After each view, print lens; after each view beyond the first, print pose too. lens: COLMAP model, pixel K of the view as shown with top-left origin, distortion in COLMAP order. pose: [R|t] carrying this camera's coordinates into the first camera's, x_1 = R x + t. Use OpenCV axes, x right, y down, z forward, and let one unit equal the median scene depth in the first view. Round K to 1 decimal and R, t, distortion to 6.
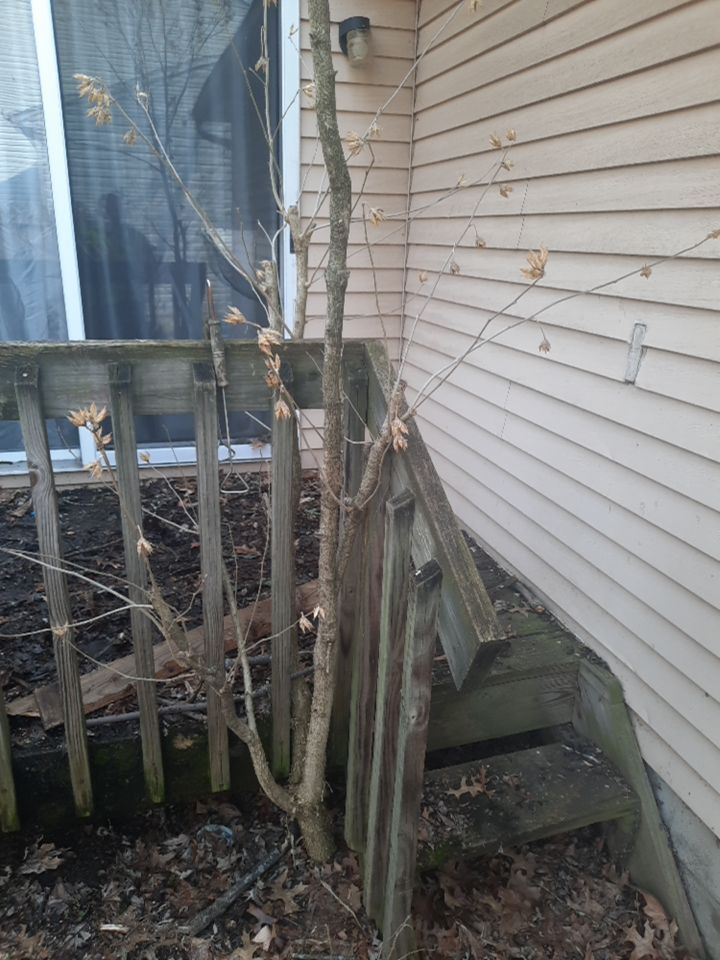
lens RADIAL K [[701.6, 0, 364.2], [0, 701.6, 483.9], [0, 0, 1]] dist [0.026130, -0.027159]
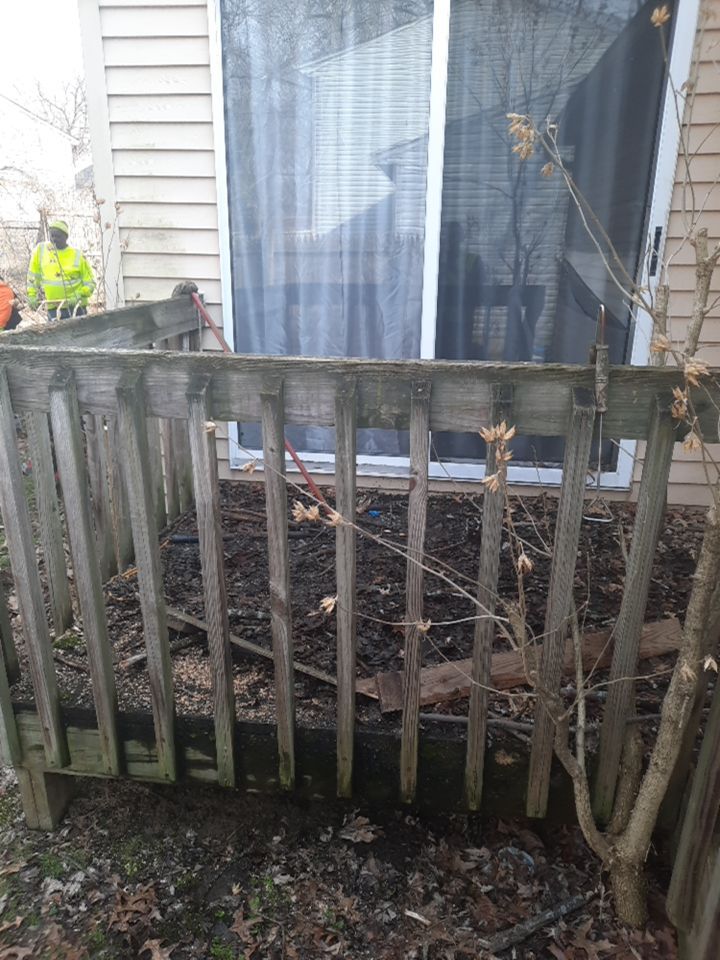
lens RADIAL K [[701.6, 0, 355.6], [0, 701.6, 483.8], [0, 0, 1]] dist [0.026130, -0.027159]
pose [[0.910624, 0.112154, -0.397724, -0.093392], [-0.123383, 0.992356, -0.002661, 0.005166], [0.394385, 0.051496, 0.917501, -0.030726]]
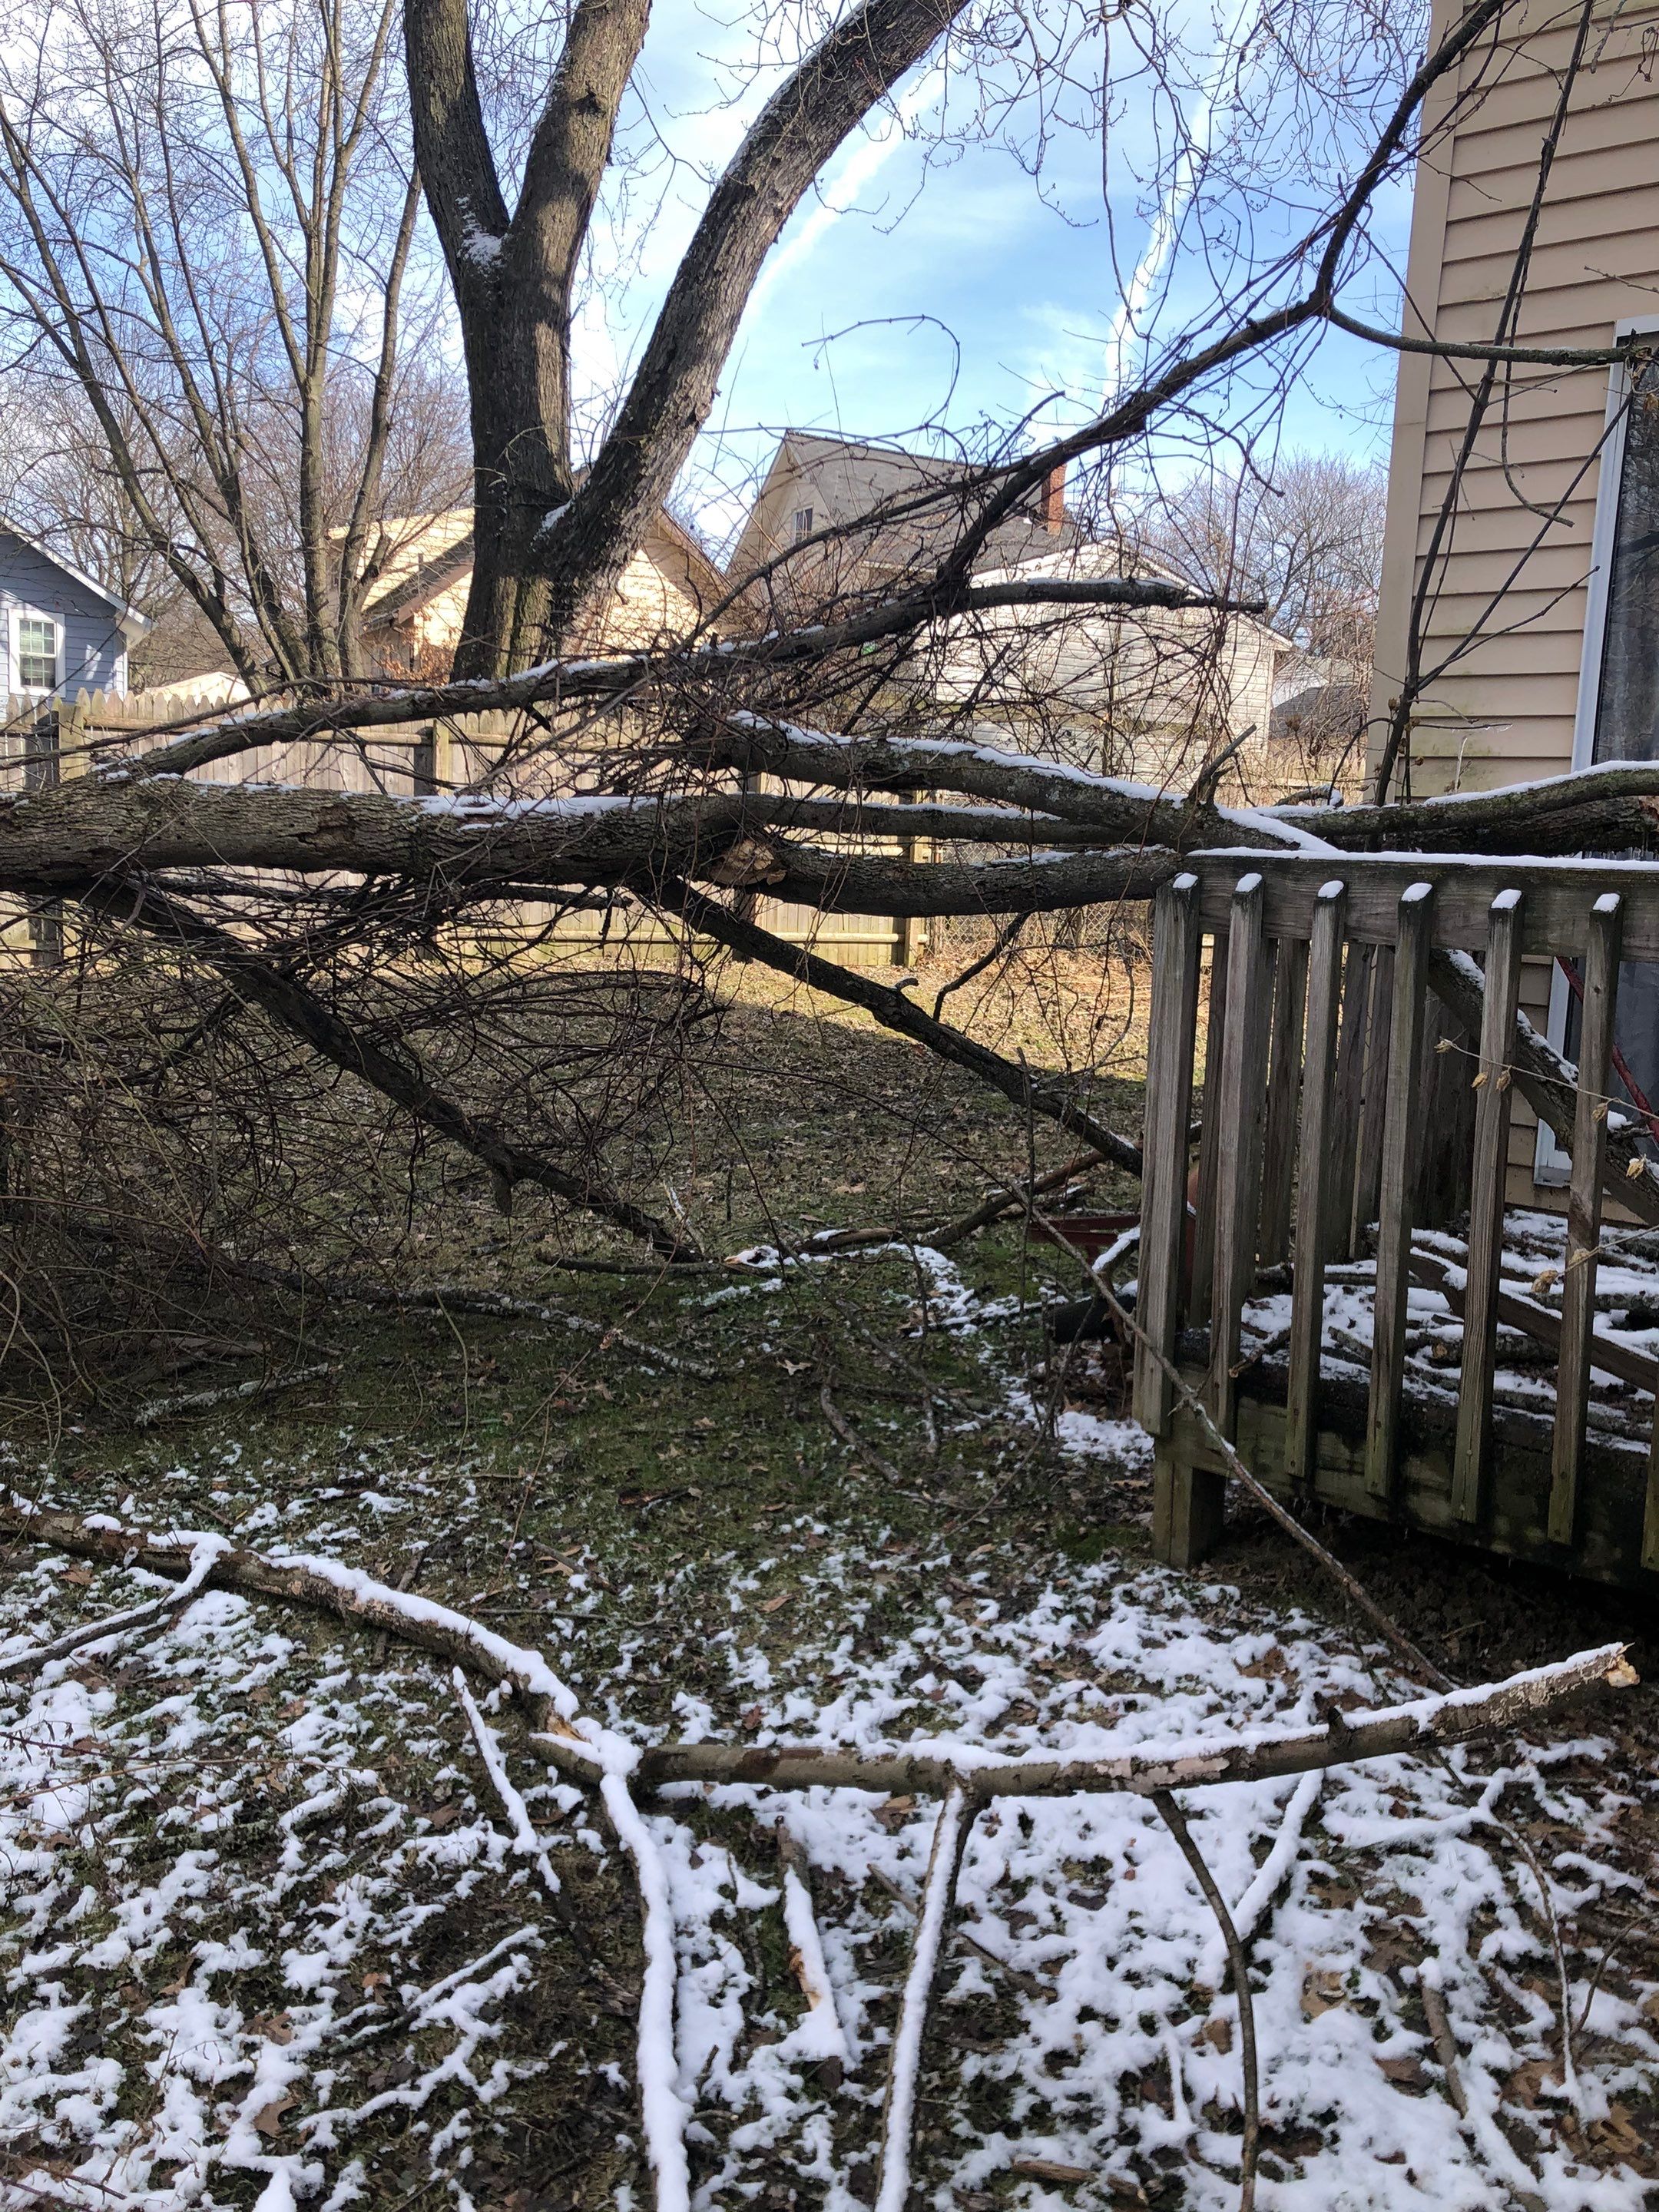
lens RADIAL K [[1802.2, 0, 844.4], [0, 1802.2, 1087.0], [0, 0, 1]] dist [0.034332, -0.017117]
pose [[0.546814, 0.097674, -0.831538, 0.476152], [-0.301752, 0.949417, -0.086911, 0.411149], [0.780987, 0.298442, 0.548627, -0.704399]]
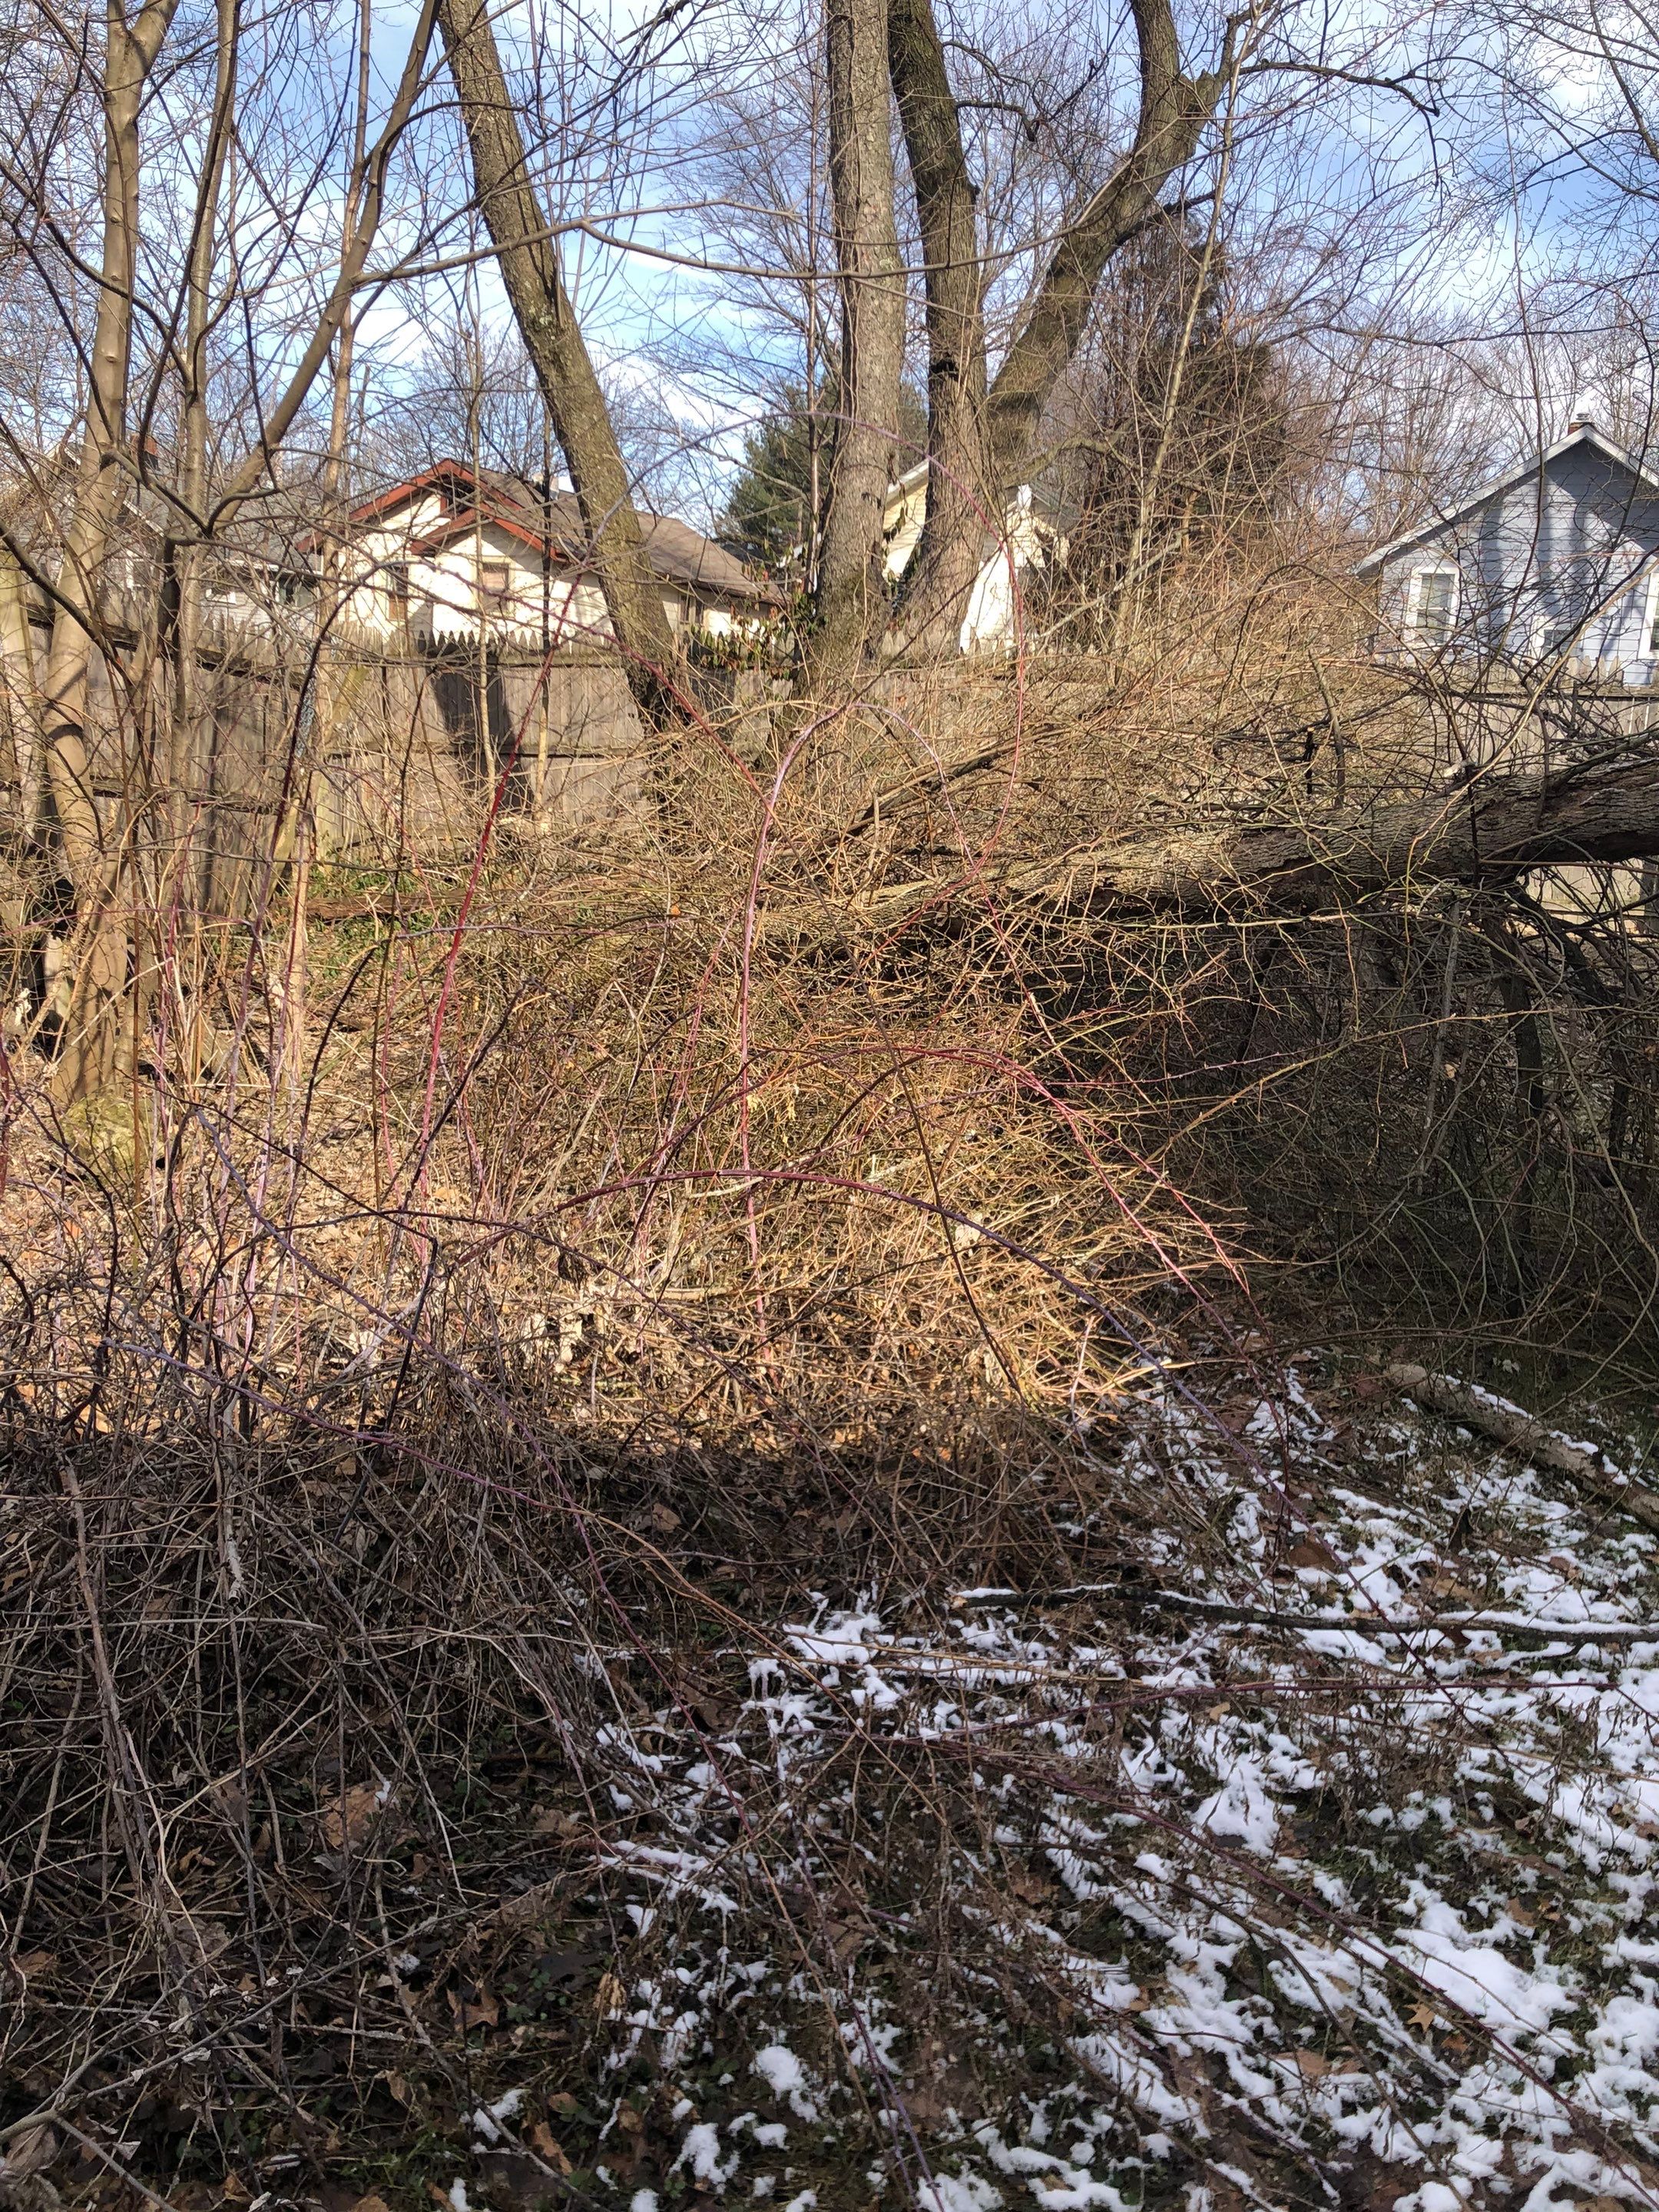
lens RADIAL K [[1802.2, 0, 853.8], [0, 1802.2, 1090.9], [0, 0, 1]] dist [0.034332, -0.017117]
pose [[-0.234471, 0.140322, -0.961942, 0.411269], [-0.387013, 0.894256, 0.224781, 0.452324], [0.891765, 0.424989, -0.155371, -0.800139]]
